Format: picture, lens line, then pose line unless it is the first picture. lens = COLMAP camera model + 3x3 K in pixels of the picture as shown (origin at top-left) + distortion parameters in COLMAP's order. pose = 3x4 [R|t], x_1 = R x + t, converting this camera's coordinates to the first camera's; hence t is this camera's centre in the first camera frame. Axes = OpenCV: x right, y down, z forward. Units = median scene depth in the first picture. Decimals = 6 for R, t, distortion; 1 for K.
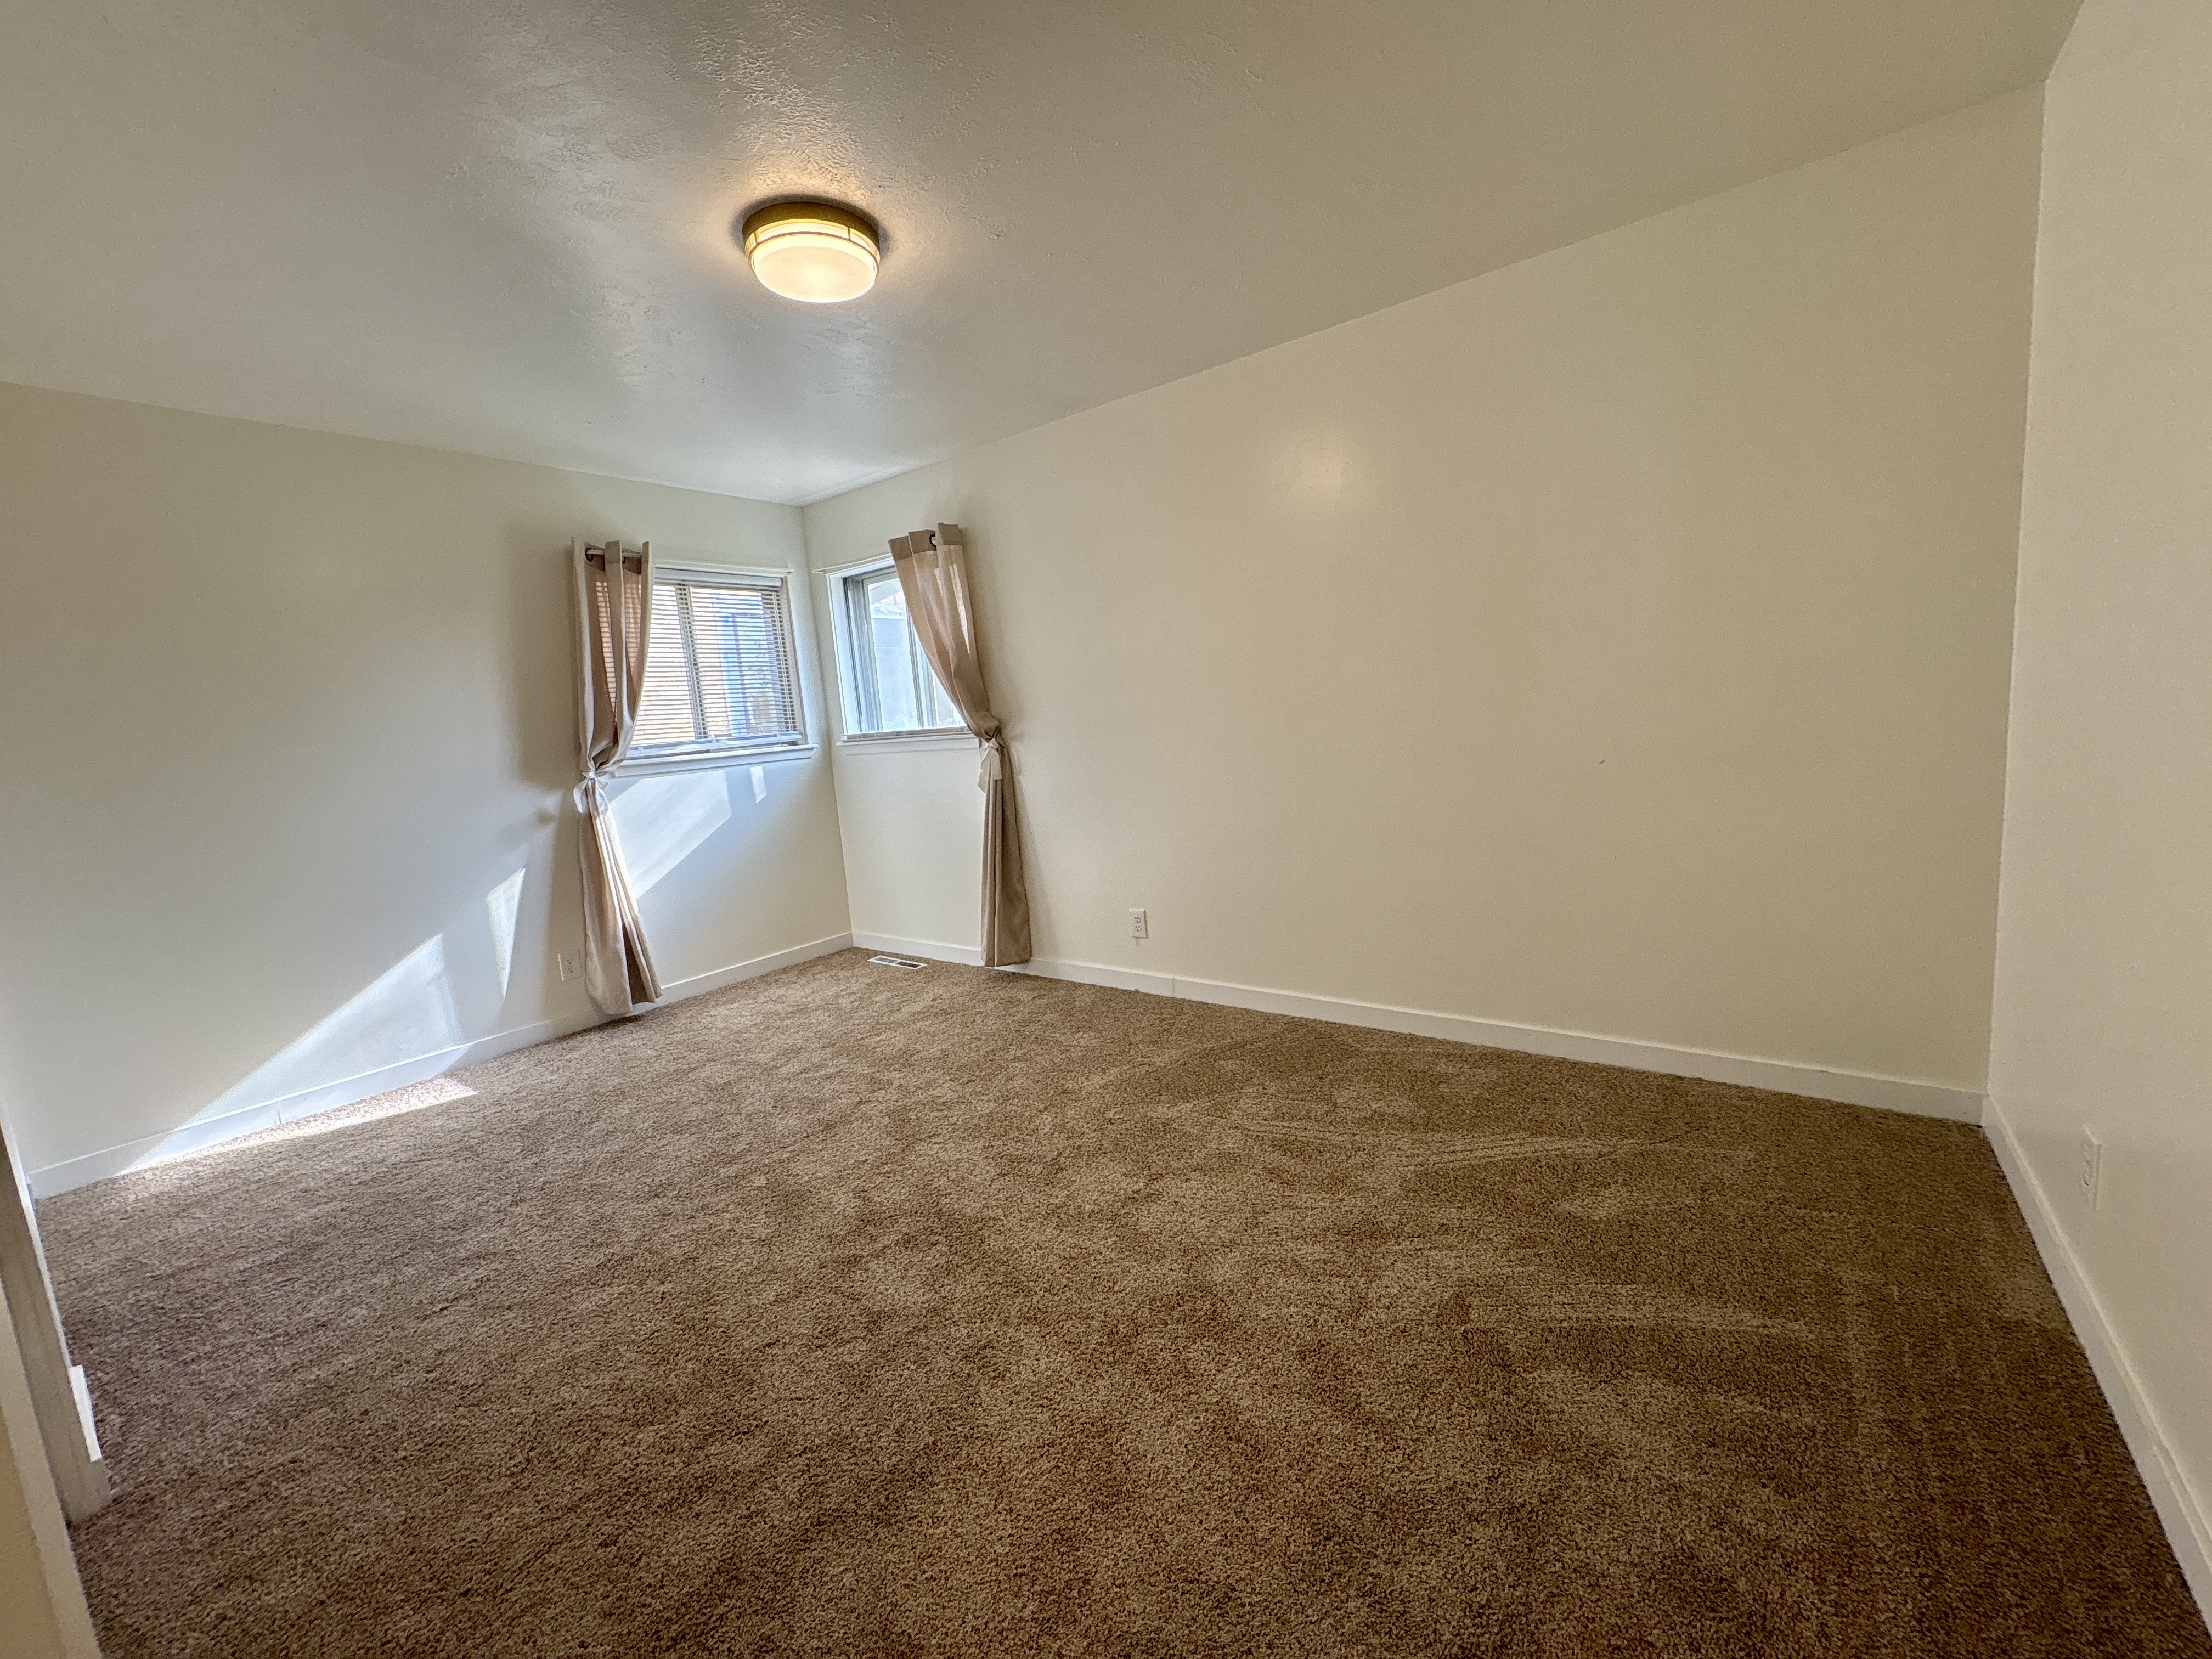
lens RADIAL K [[878.9, 0, 1104.1], [0, 878.9, 829.4], [0, 0, 1]] dist [0.000470, 0.000044]
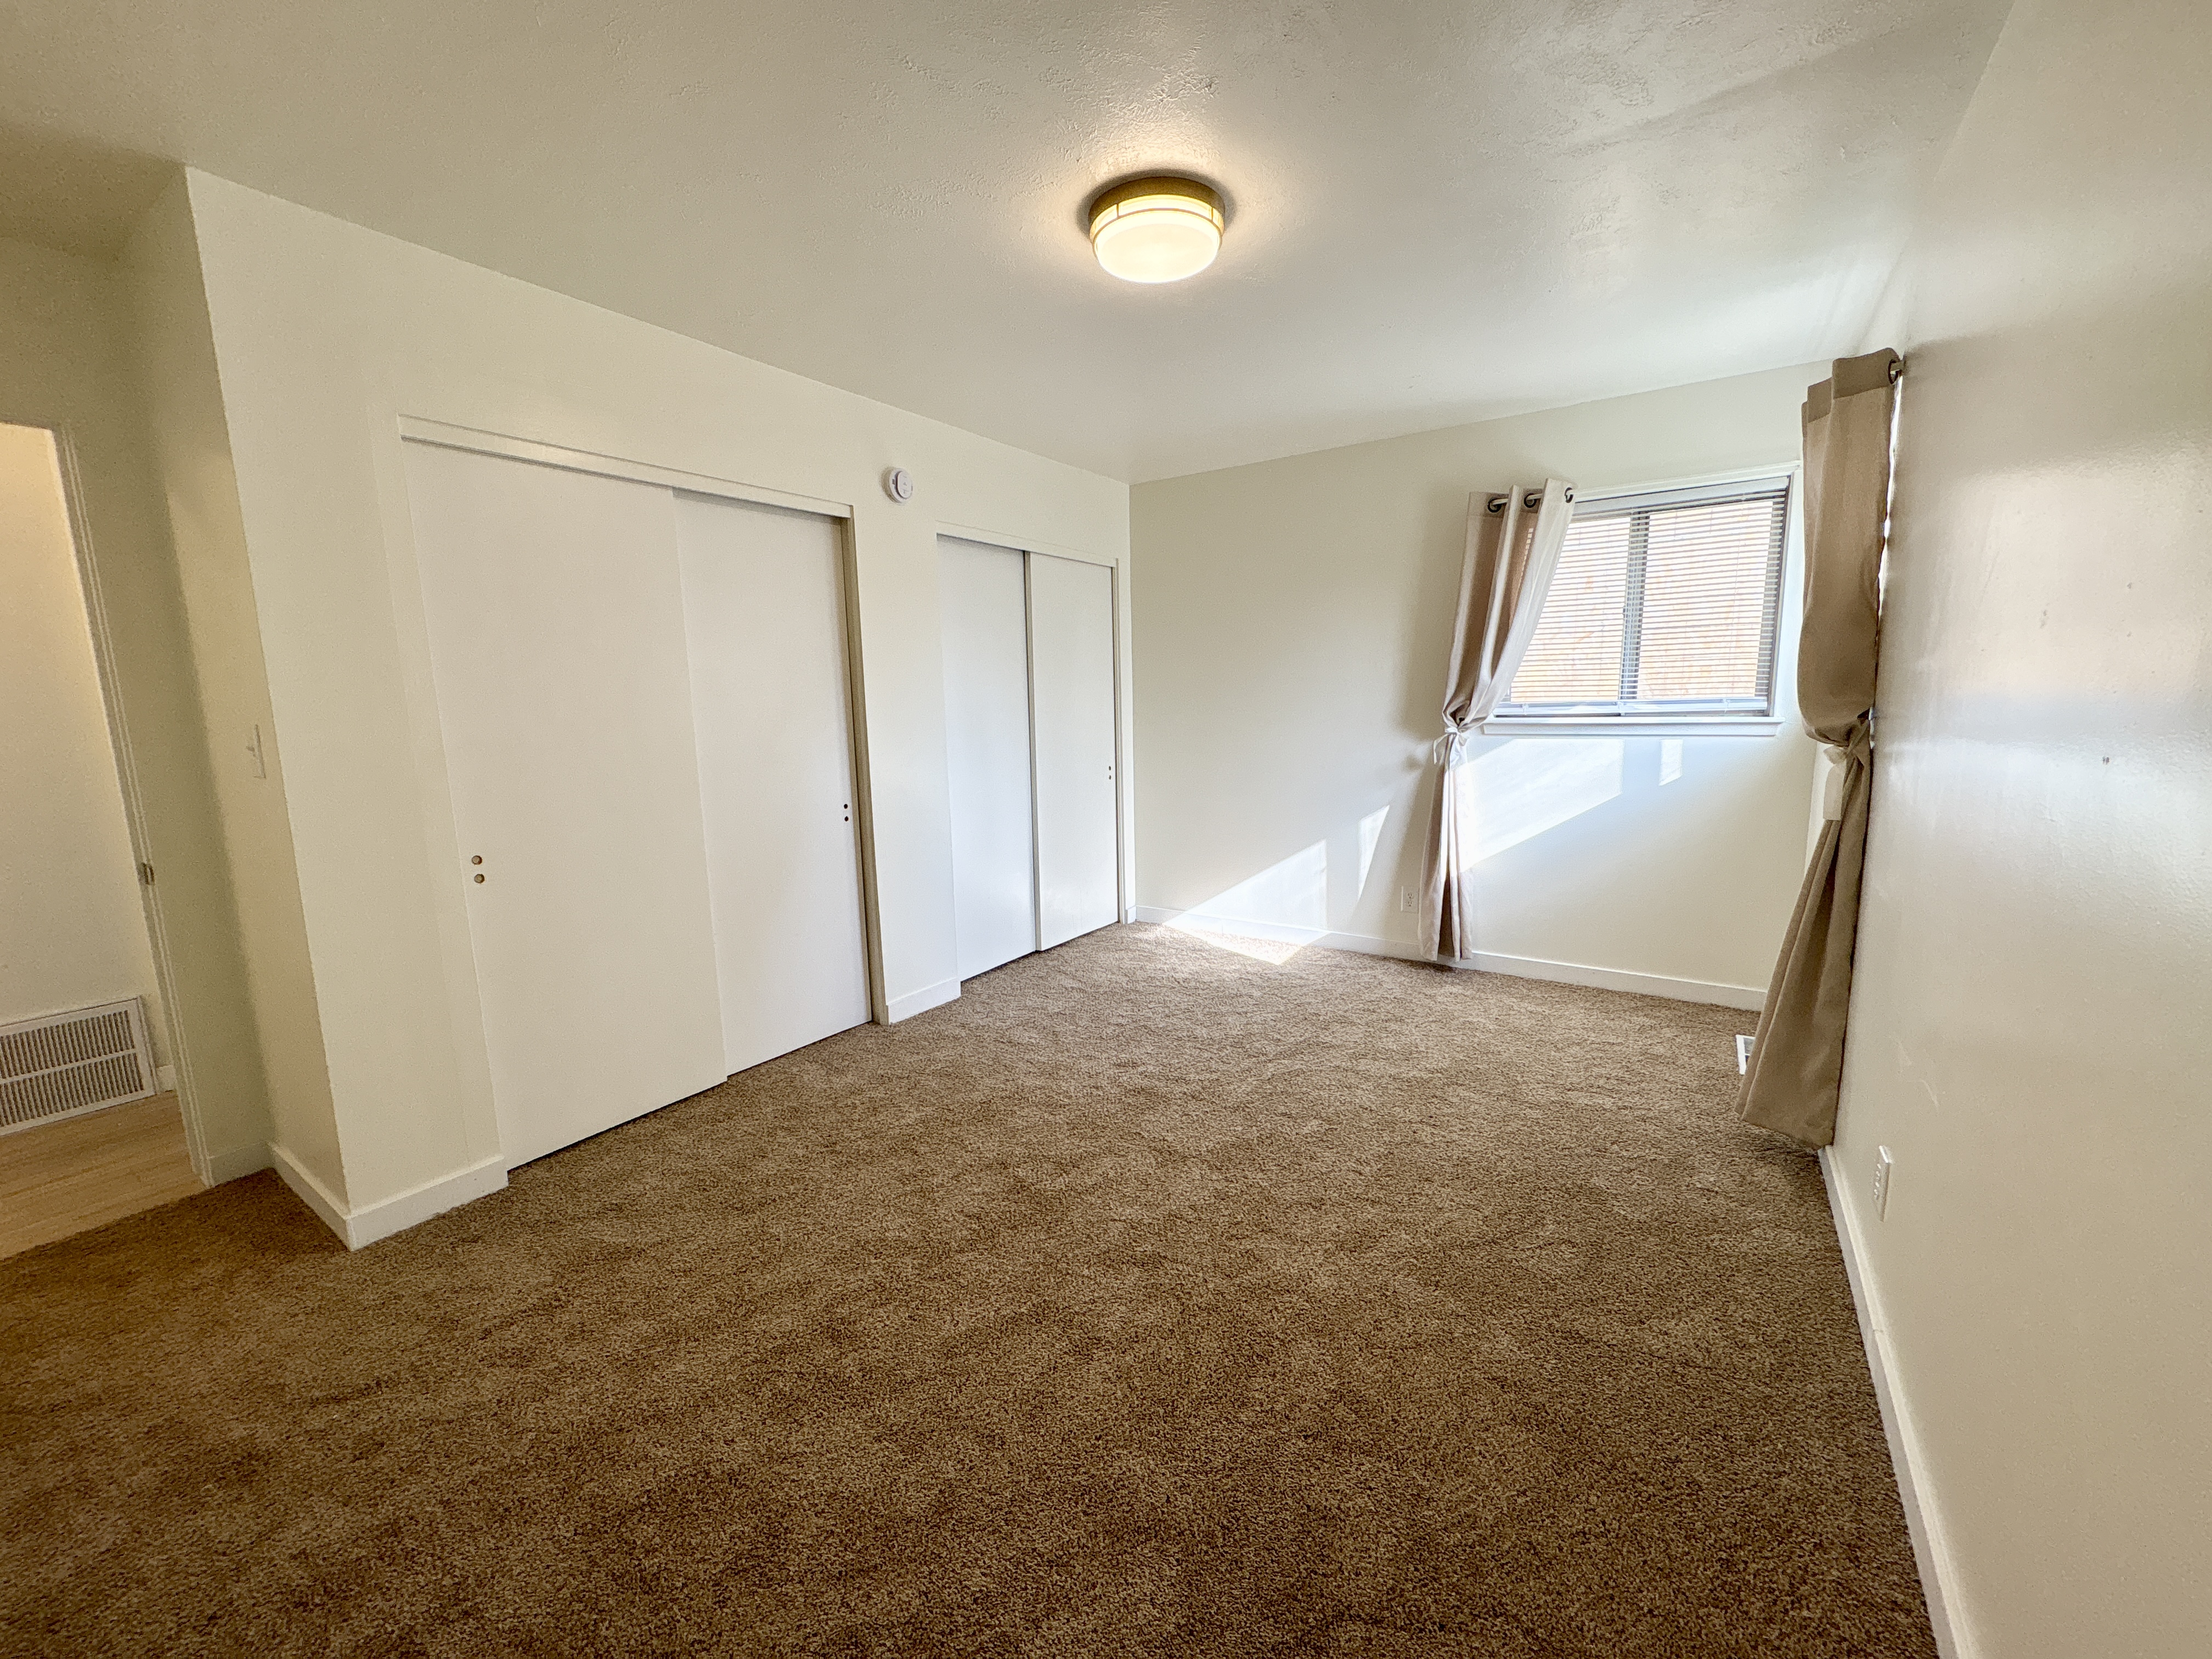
lens RADIAL K [[878.9, 0, 1104.1], [0, 878.9, 829.4], [0, 0, 1]] dist [0.000470, 0.000044]
pose [[0.063814, 0.224765, -0.972321, 0.418392], [-0.117617, 0.969211, 0.216326, -0.123627], [0.991006, 0.100557, 0.088286, 0.519448]]
